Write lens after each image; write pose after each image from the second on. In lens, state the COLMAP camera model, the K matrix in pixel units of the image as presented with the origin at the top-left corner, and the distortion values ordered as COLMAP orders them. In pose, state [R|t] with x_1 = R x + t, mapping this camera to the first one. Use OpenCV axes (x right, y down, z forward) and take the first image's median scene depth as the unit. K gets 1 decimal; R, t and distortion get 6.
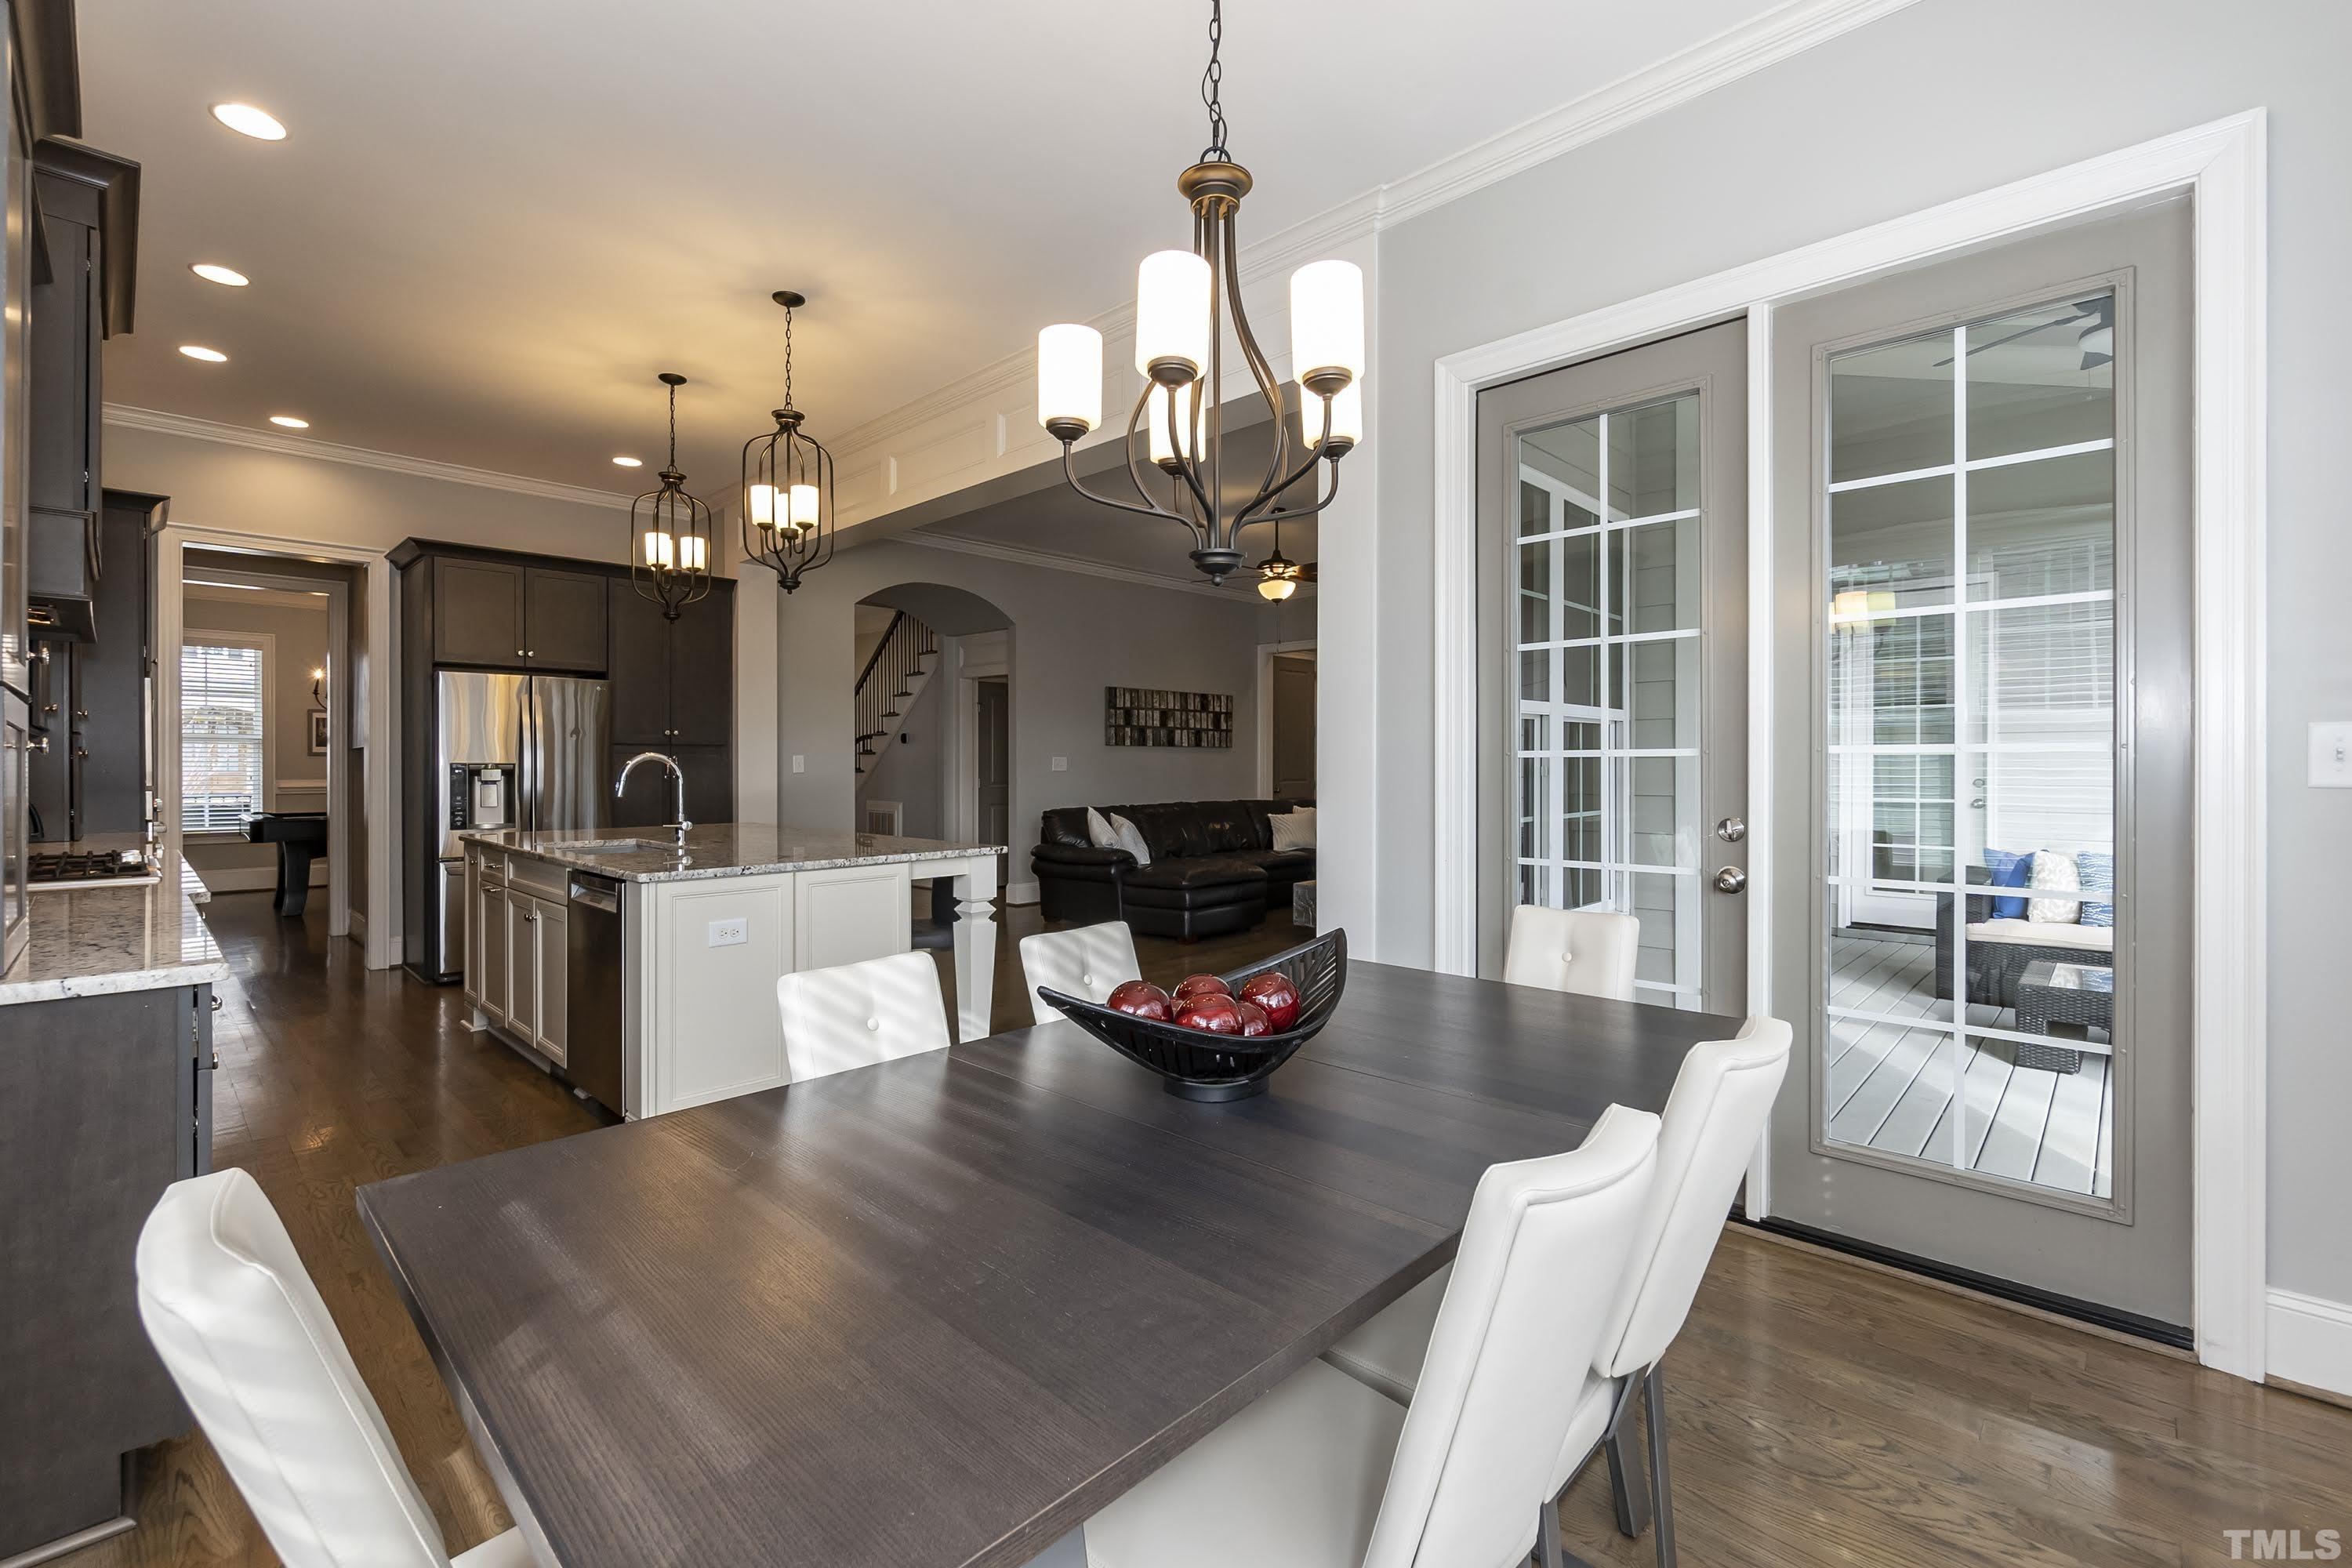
lens RADIAL K [[1019.4, 0, 1165.5], [0, 1019.4, 776.1], [0, 0, 1]] dist [-0.002732, -0.000237]
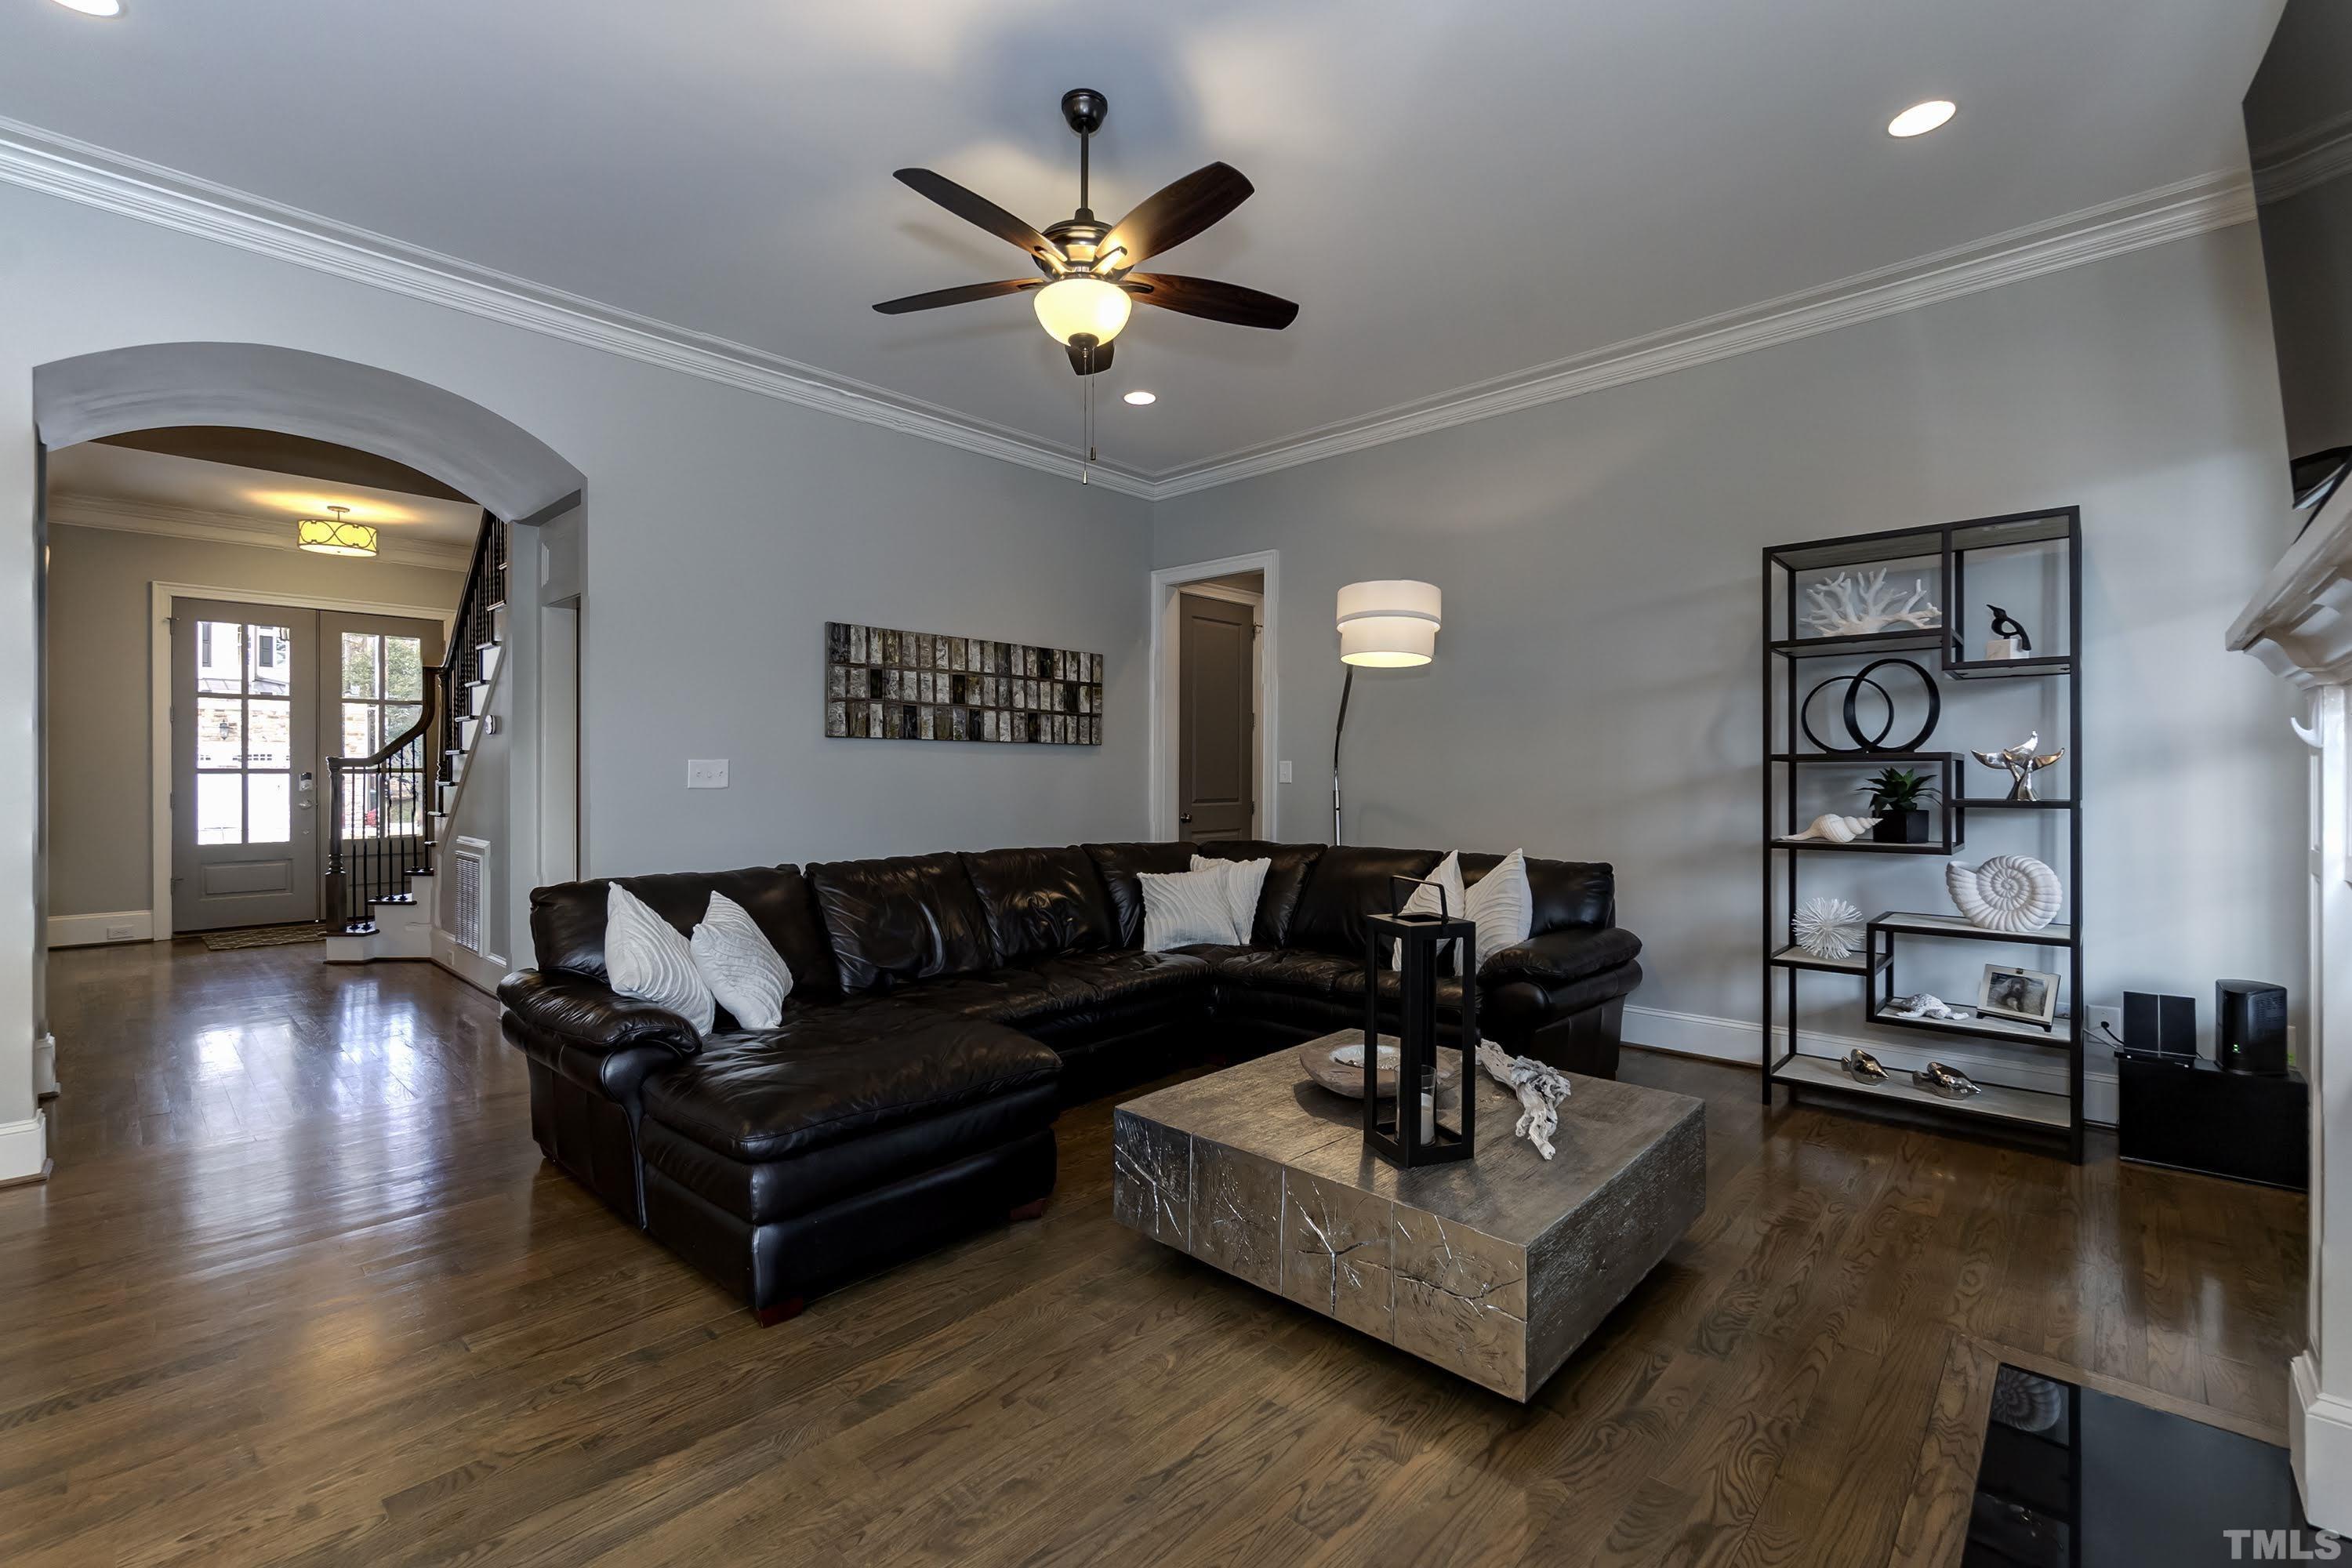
lens RADIAL K [[1019.4, 0, 1162.2], [0, 1019.4, 773.4], [0, 0, 1]] dist [-0.002732, -0.000237]
pose [[0.999956, 0.004661, 0.008142, 0.102540], [-0.004552, 0.999900, -0.013418, -0.005537], [-0.008204, 0.013381, 0.999877, 0.469614]]
